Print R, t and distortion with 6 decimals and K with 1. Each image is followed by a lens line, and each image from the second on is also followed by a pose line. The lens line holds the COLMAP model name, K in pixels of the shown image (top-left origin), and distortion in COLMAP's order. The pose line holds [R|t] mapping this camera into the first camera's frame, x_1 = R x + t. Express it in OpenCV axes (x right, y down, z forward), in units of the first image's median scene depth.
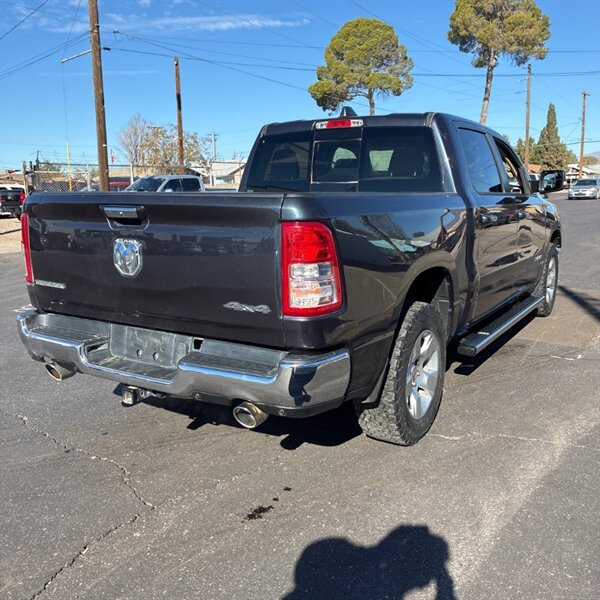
lens RADIAL K [[595.8, 0, 300.0], [0, 595.8, 300.0], [0, 0, 1]] dist [0.013908, 0.016633]
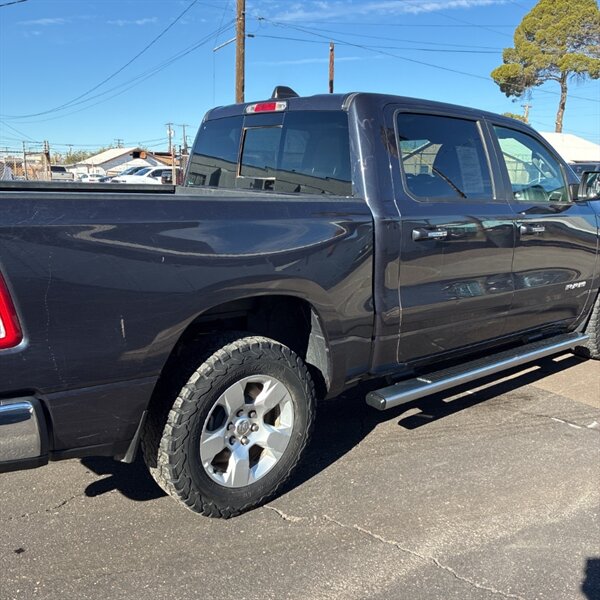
lens RADIAL K [[595.8, 0, 300.0], [0, 595.8, 300.0], [0, 0, 1]] dist [0.013908, 0.016633]
pose [[0.953939, 0.094716, -0.284655, 0.088783], [-0.089172, 0.995489, 0.032406, -0.014254], [0.286441, -0.005530, 0.958082, 0.051950]]
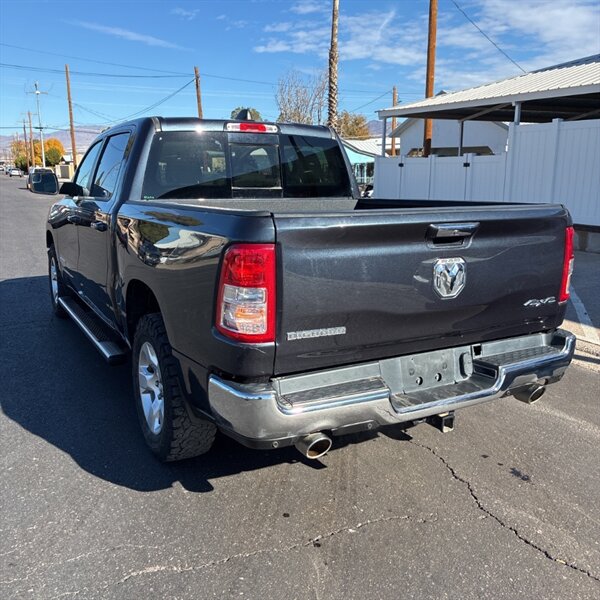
lens RADIAL K [[595.8, 0, 300.0], [0, 595.8, 300.0], [0, 0, 1]] dist [0.013908, 0.016633]
pose [[0.491871, -0.163869, 0.855108, -0.186003], [0.152047, 0.983204, 0.100957, -0.025556], [-0.857289, 0.080359, 0.508525, 0.111711]]
